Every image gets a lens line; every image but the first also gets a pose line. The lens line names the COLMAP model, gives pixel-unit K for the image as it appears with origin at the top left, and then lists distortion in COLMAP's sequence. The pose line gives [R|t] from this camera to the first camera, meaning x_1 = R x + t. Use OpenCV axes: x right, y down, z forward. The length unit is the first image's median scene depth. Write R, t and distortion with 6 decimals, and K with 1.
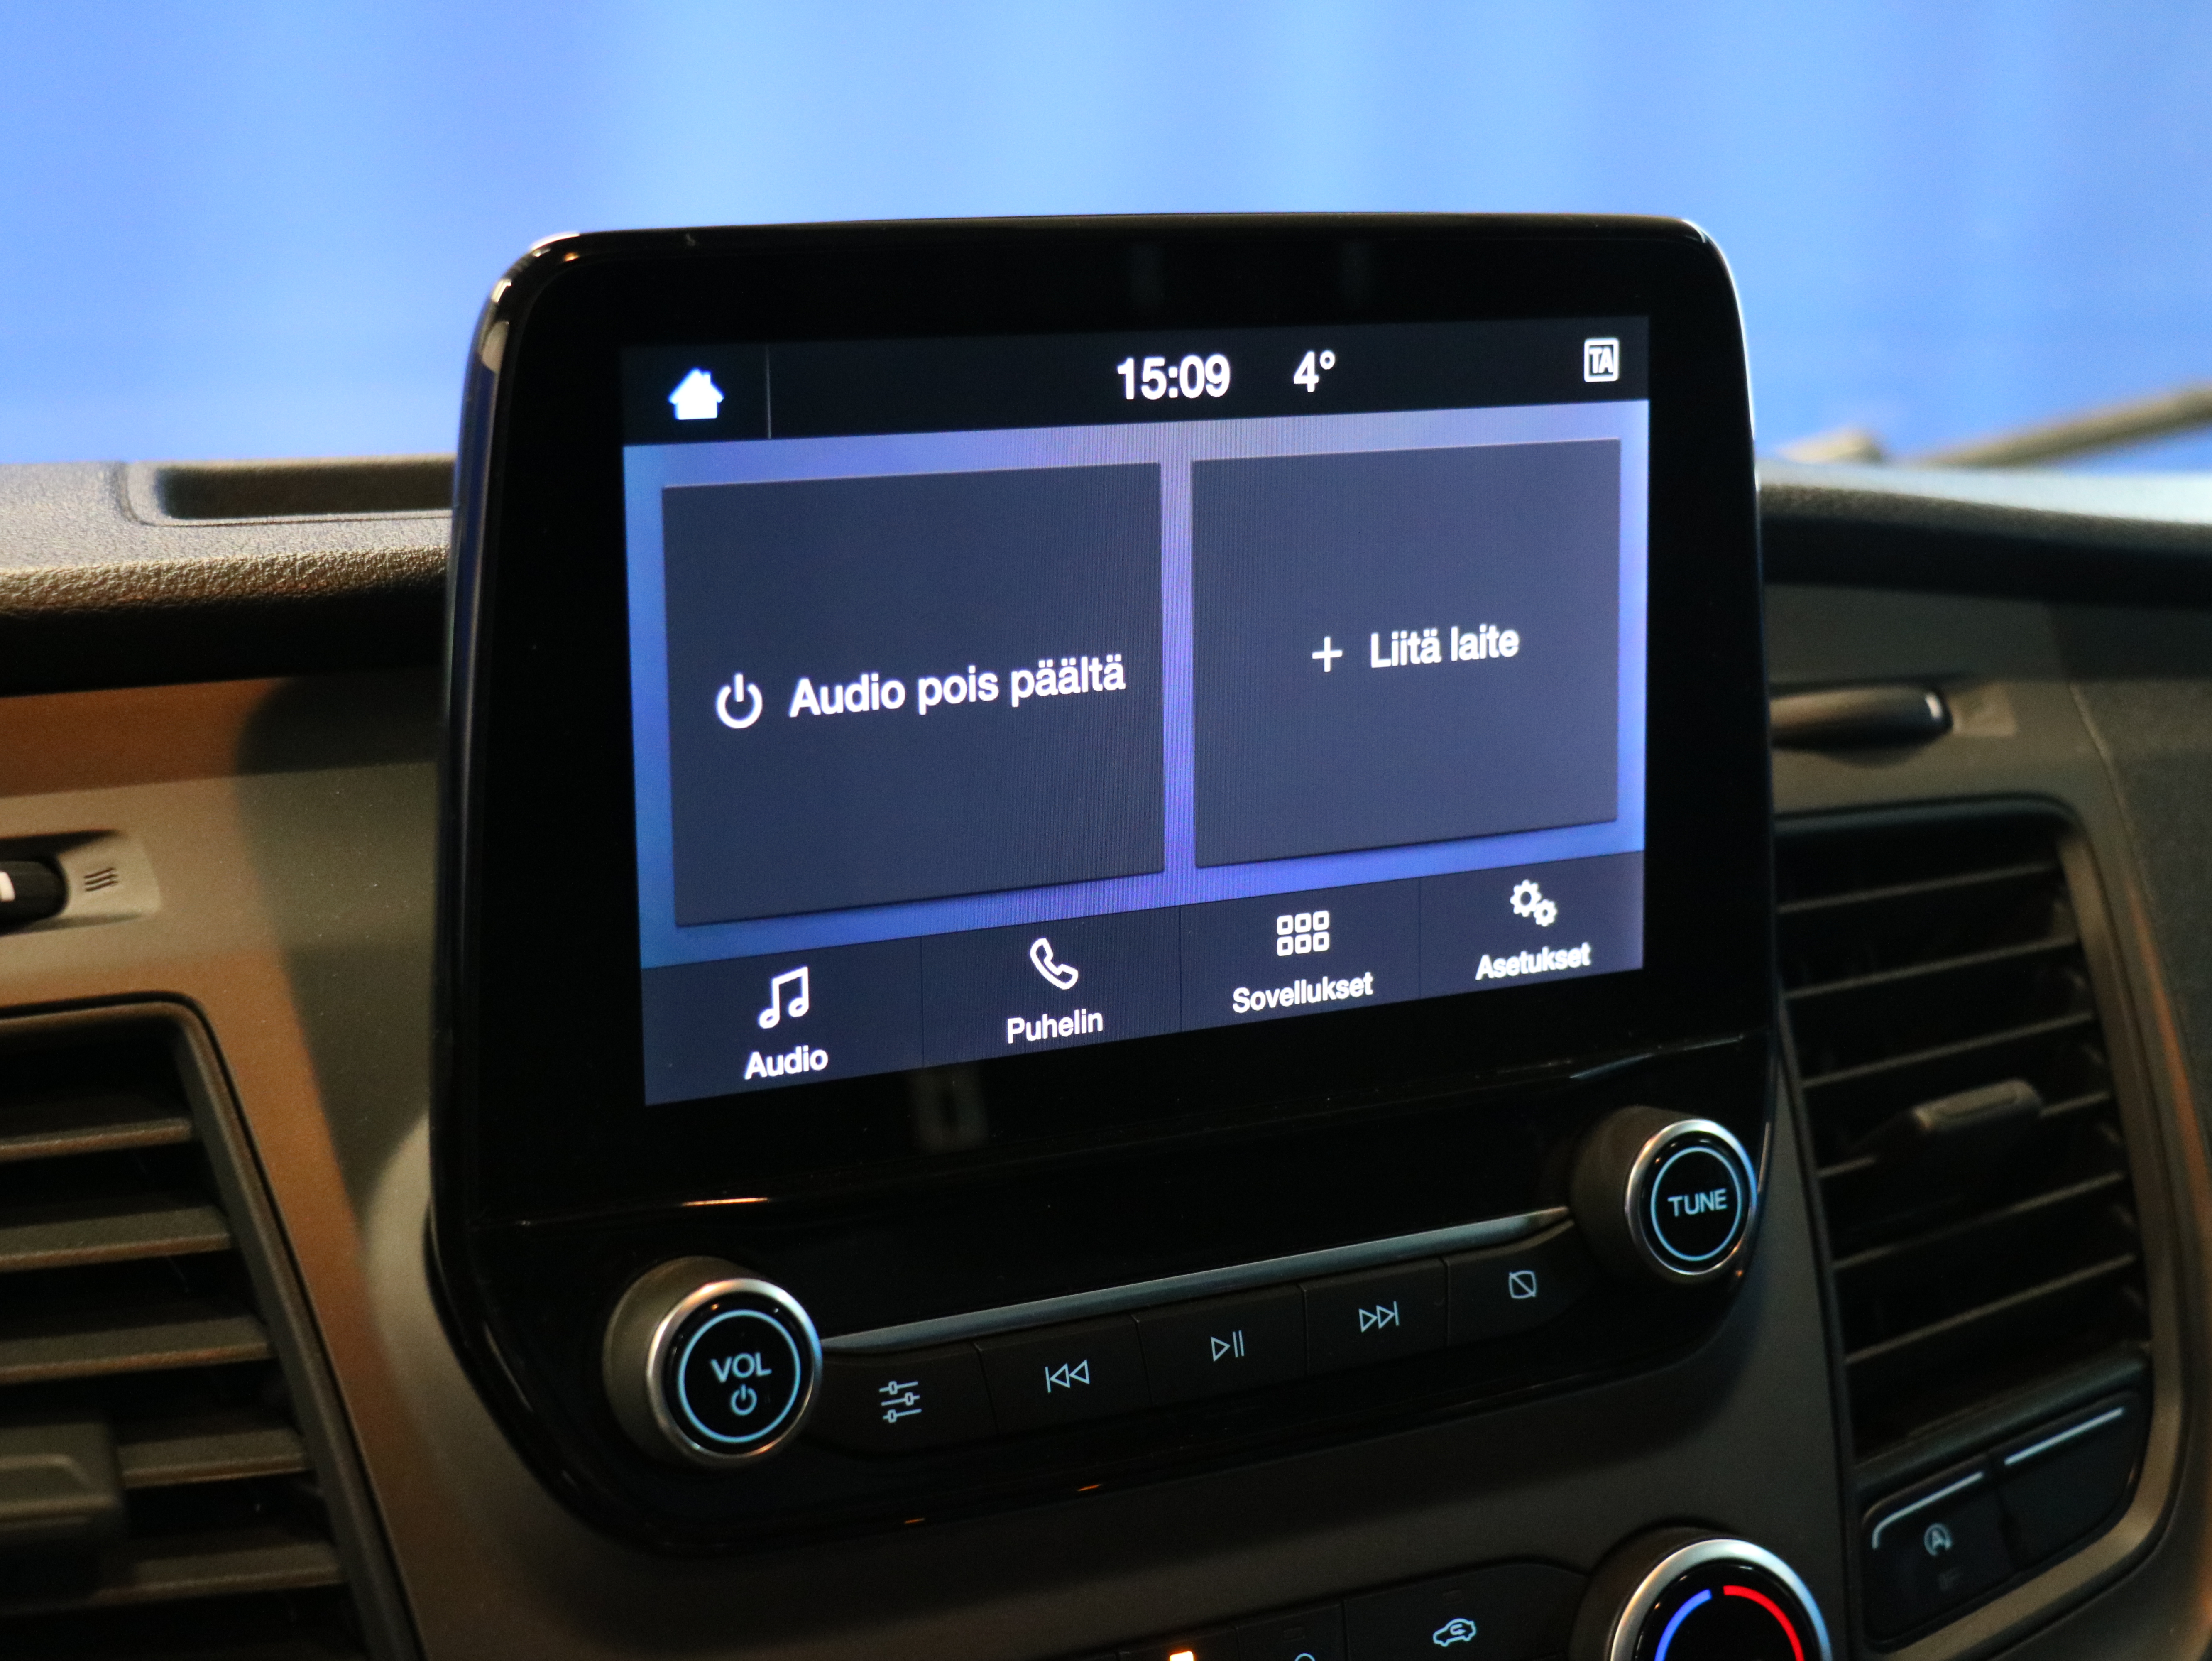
lens RADIAL K [[3533.5, 0, 1106.0], [0, 3533.5, 830.5], [0, 0, 1]] dist [-0.045715, 0.084651]
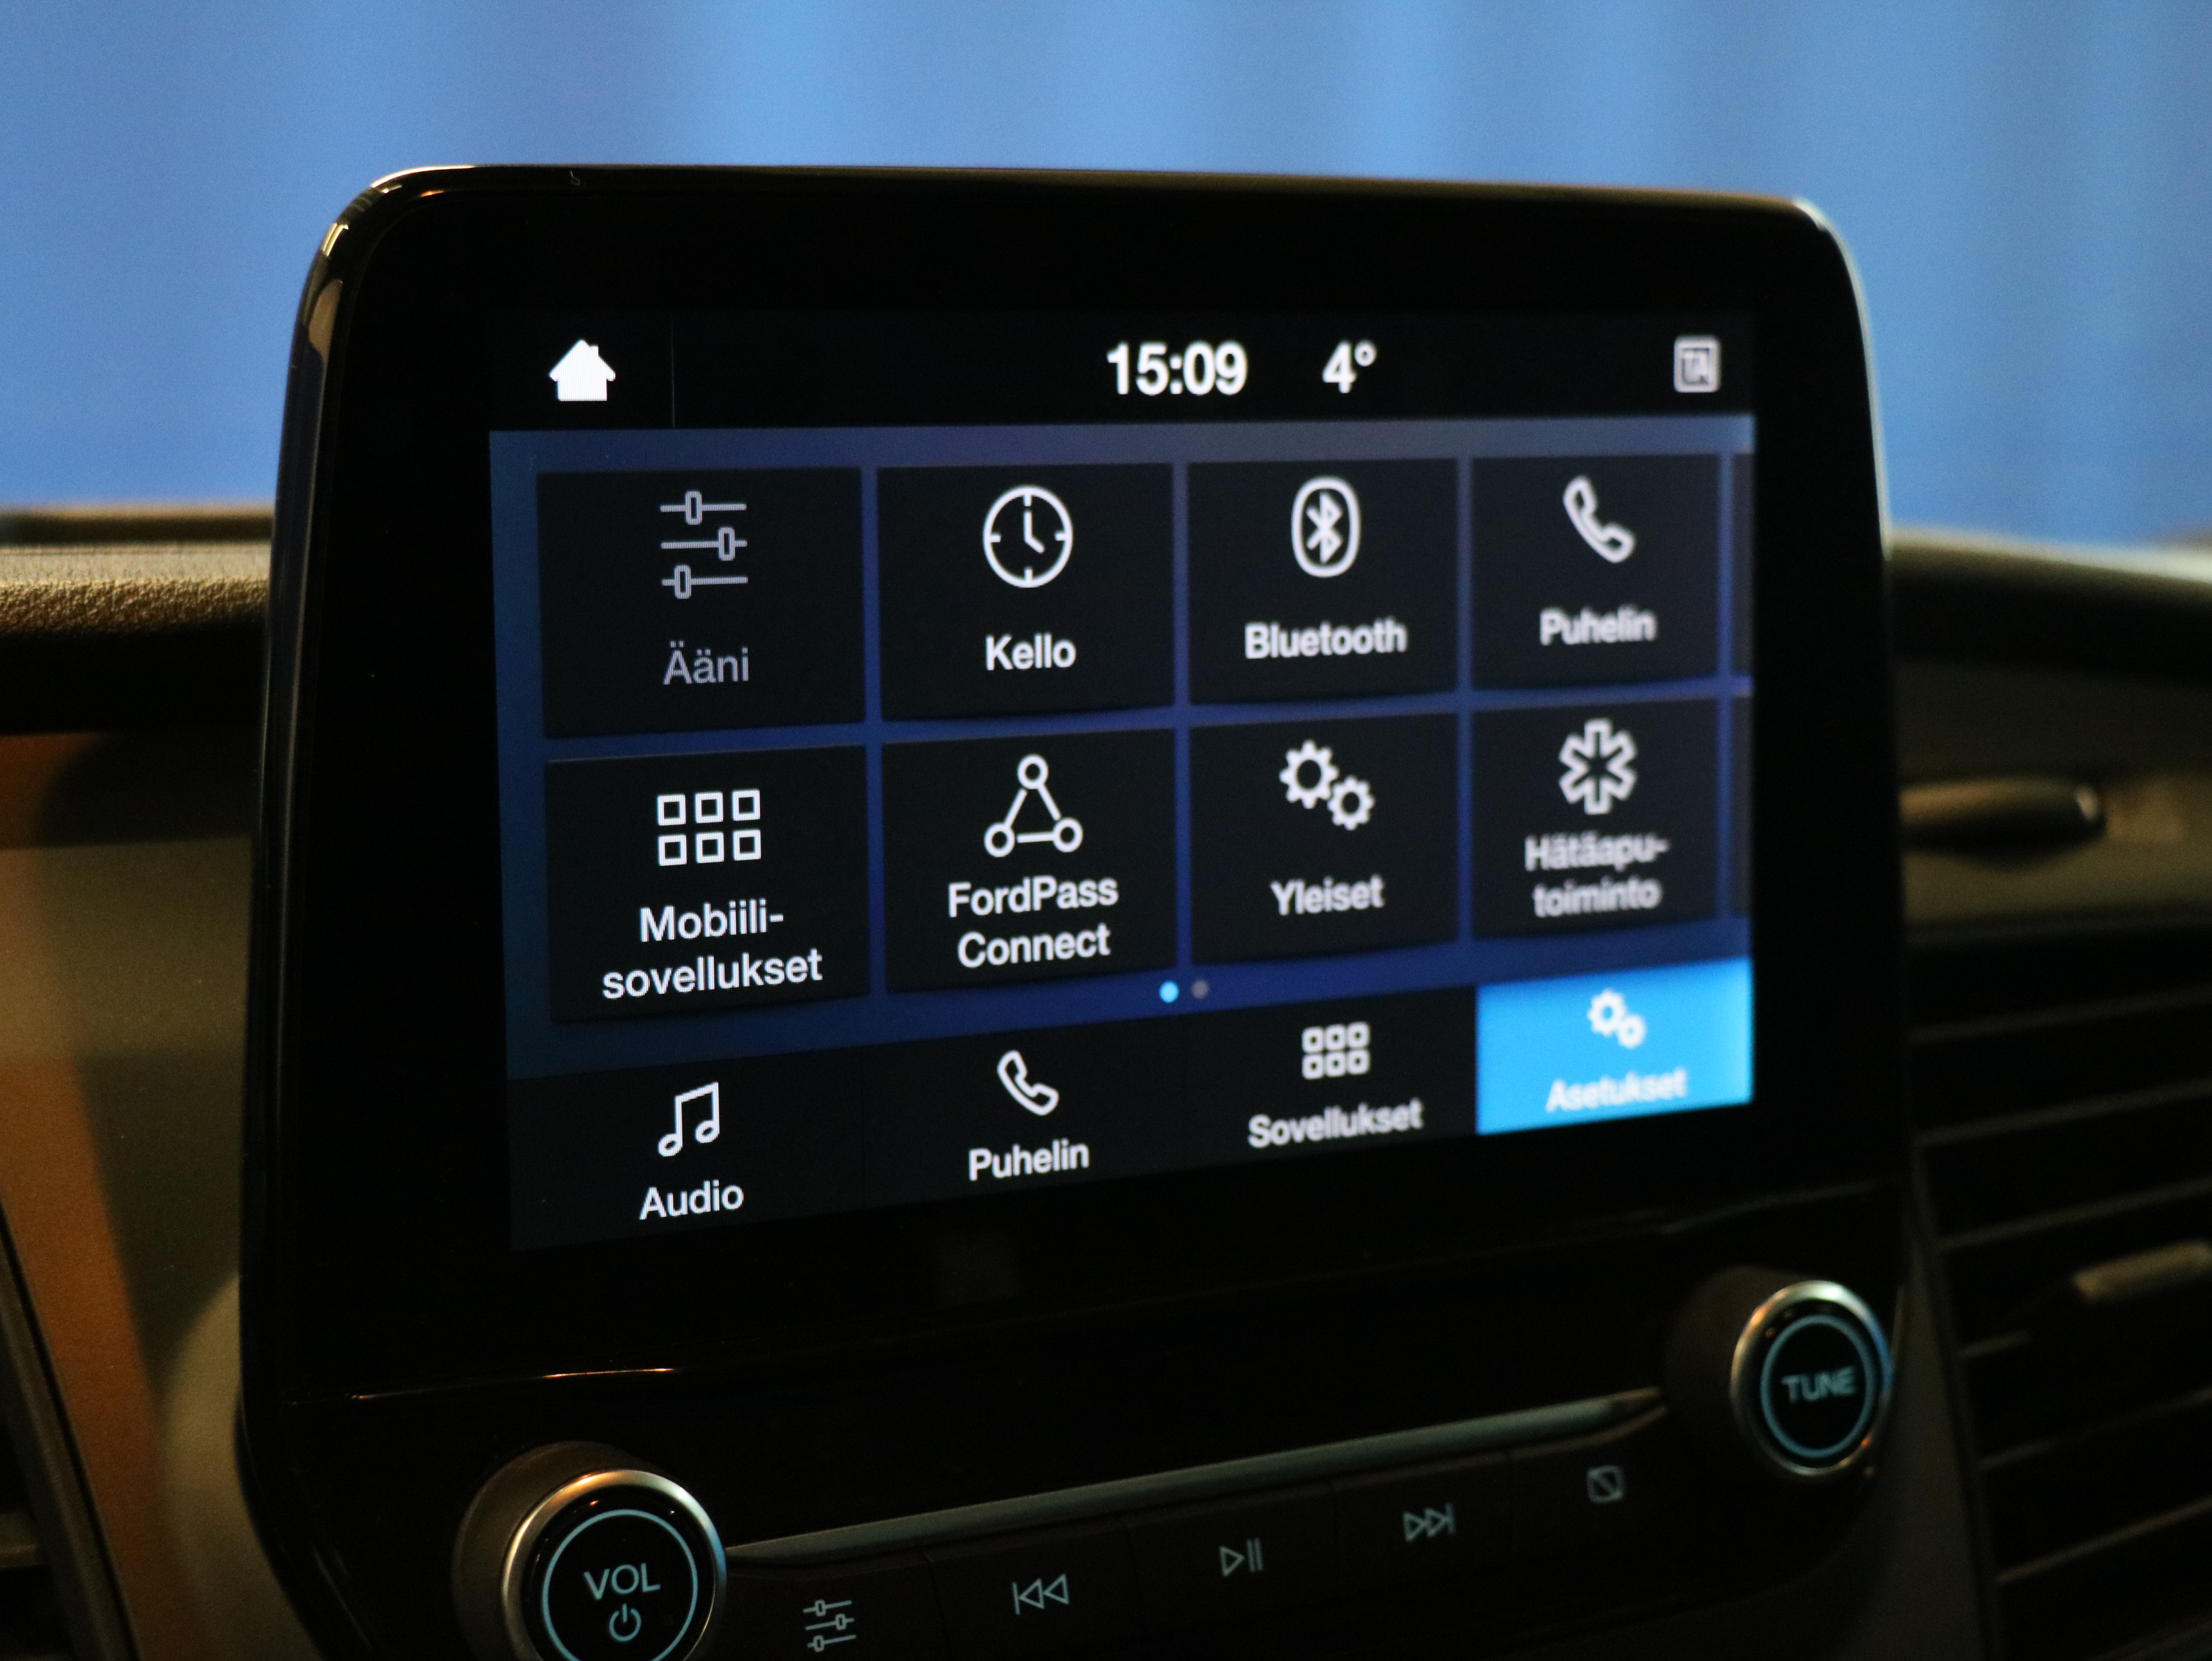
lens RADIAL K [[3488.2, 0, 1106.0], [0, 3488.2, 830.5], [0, 0, 1]] dist [-0.027535, -0.013300]
pose [[0.999727, 0.003507, -0.023100, 0.021518], [-0.004802, 0.998407, -0.056220, 0.024465], [0.022866, 0.056316, 0.998151, 0.192007]]
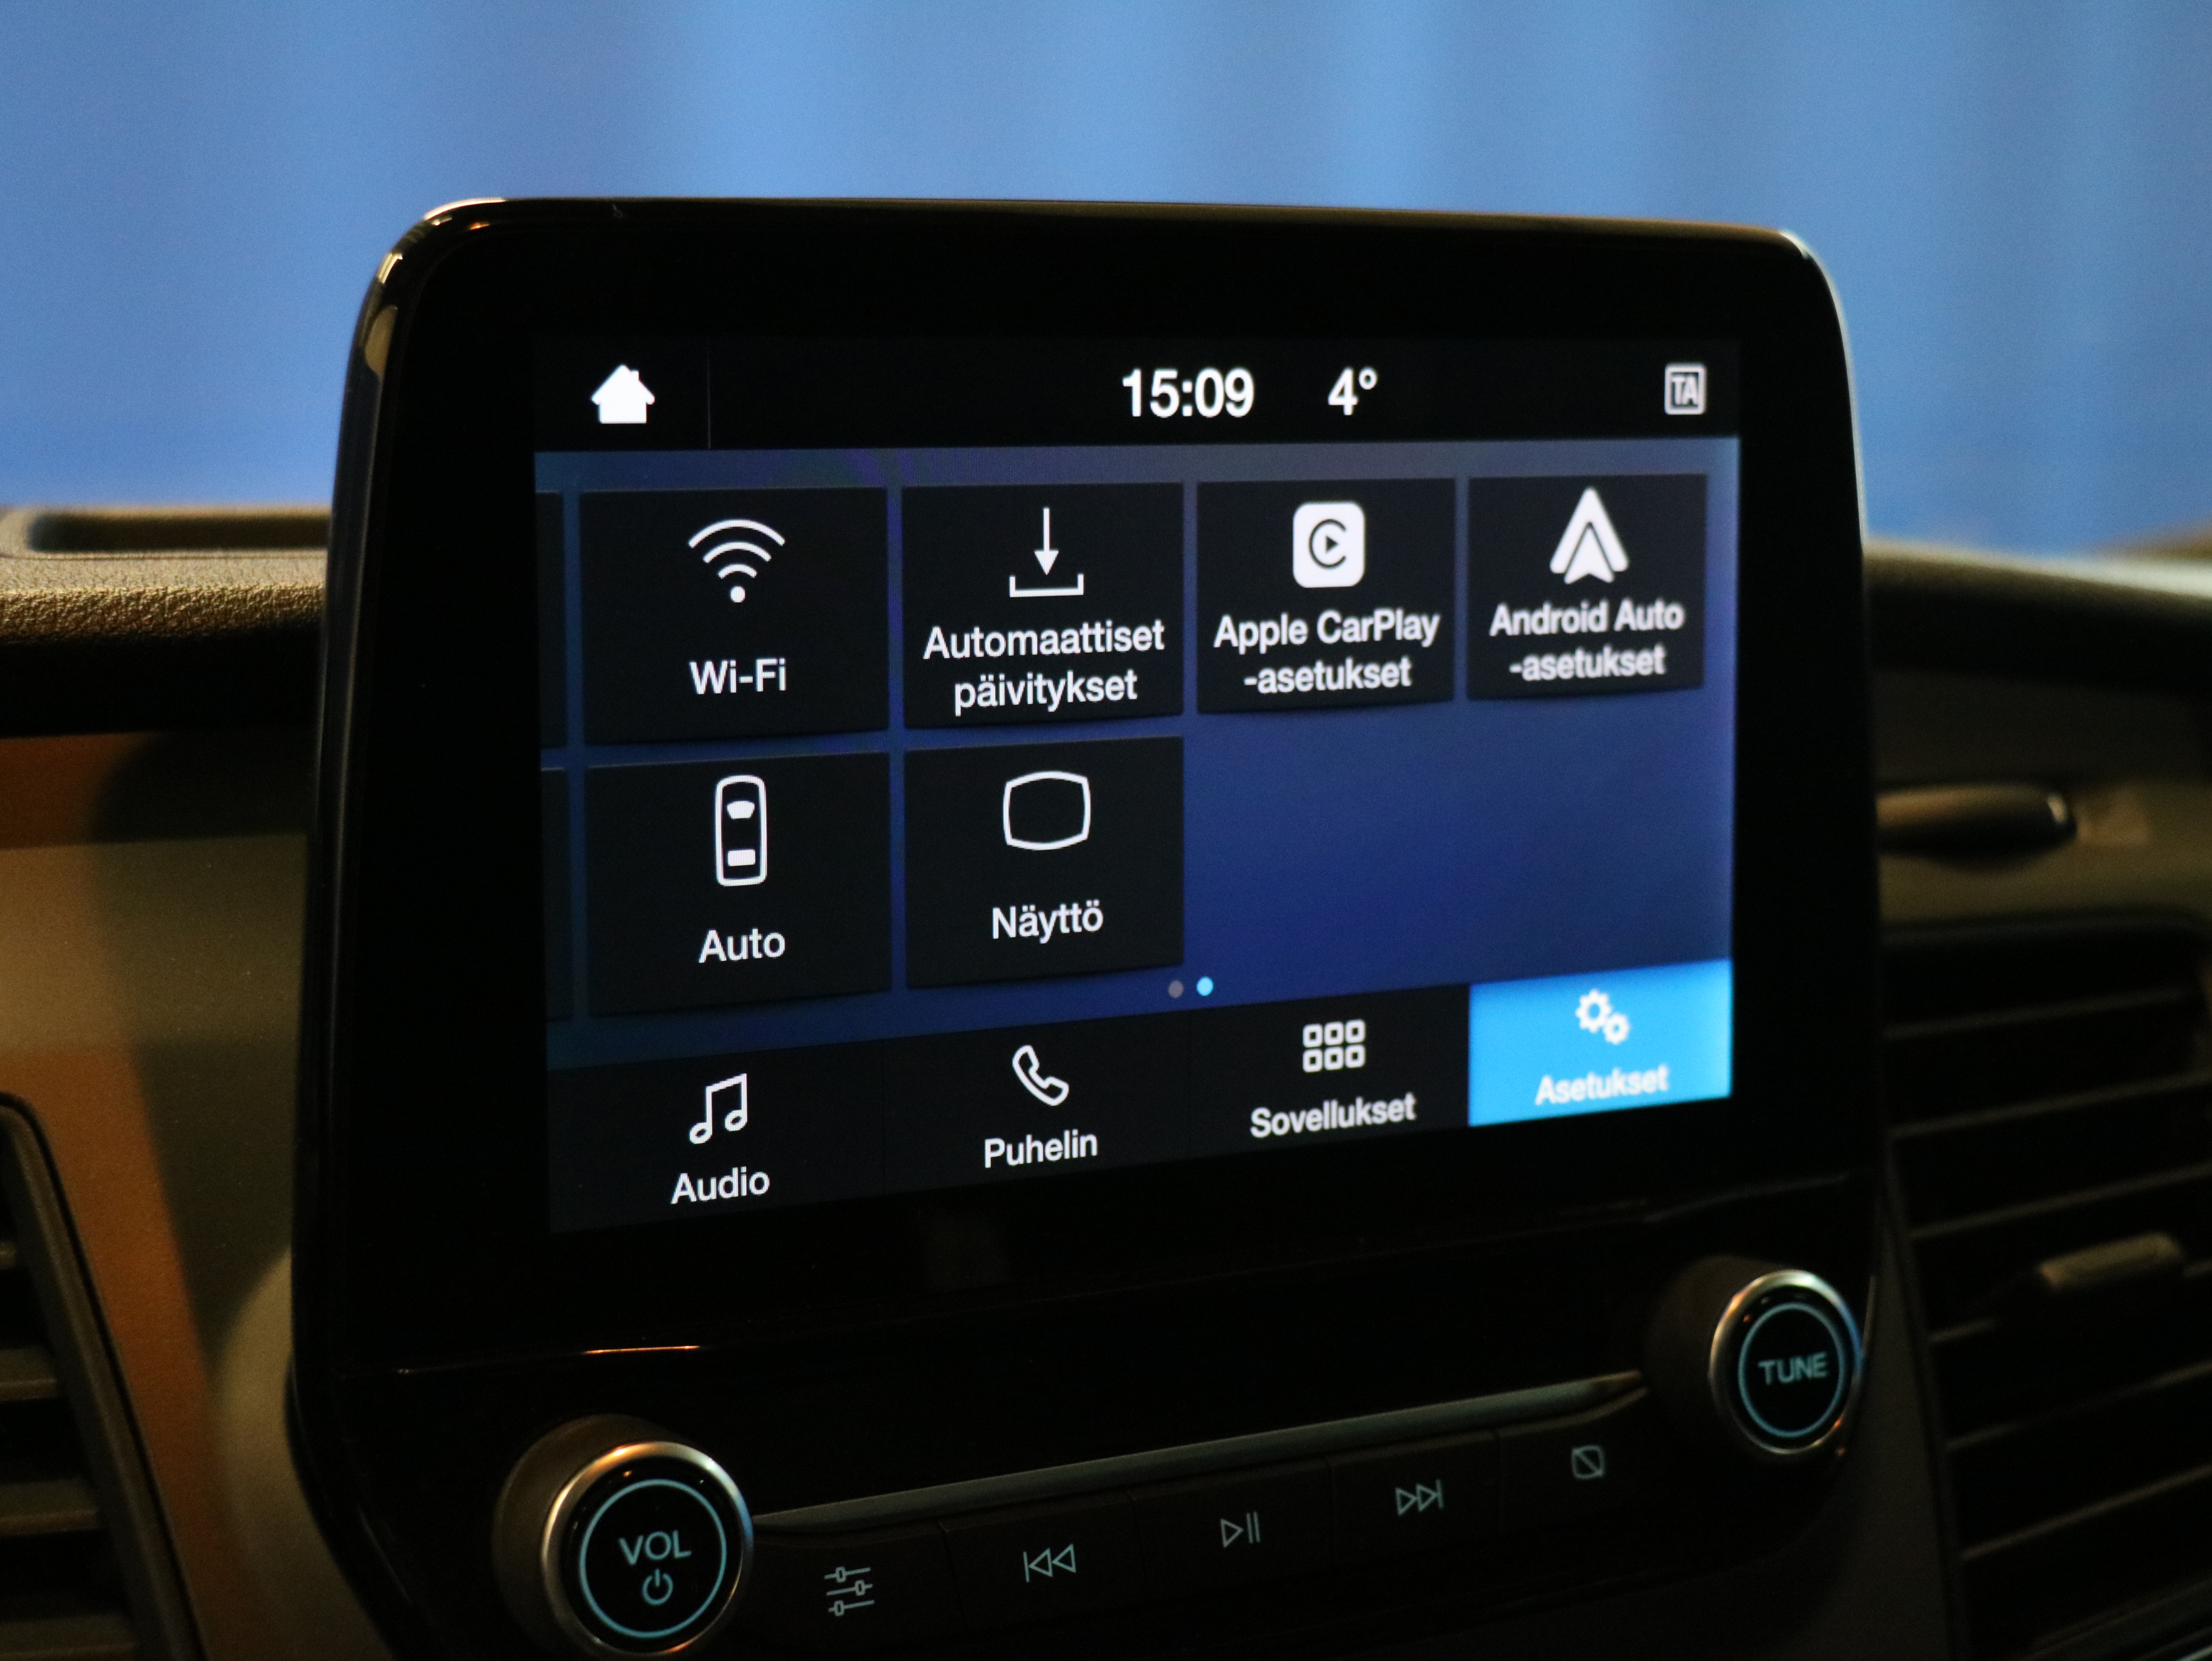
lens RADIAL K [[3533.5, 0, 1106.0], [0, 3533.5, 830.5], [0, 0, 1]] dist [-0.045715, 0.084651]
pose [[0.999810, 0.011159, -0.015958, 0.013935], [-0.011920, 0.998758, -0.048373, 0.019539], [0.015398, 0.048554, 0.998702, 0.144684]]
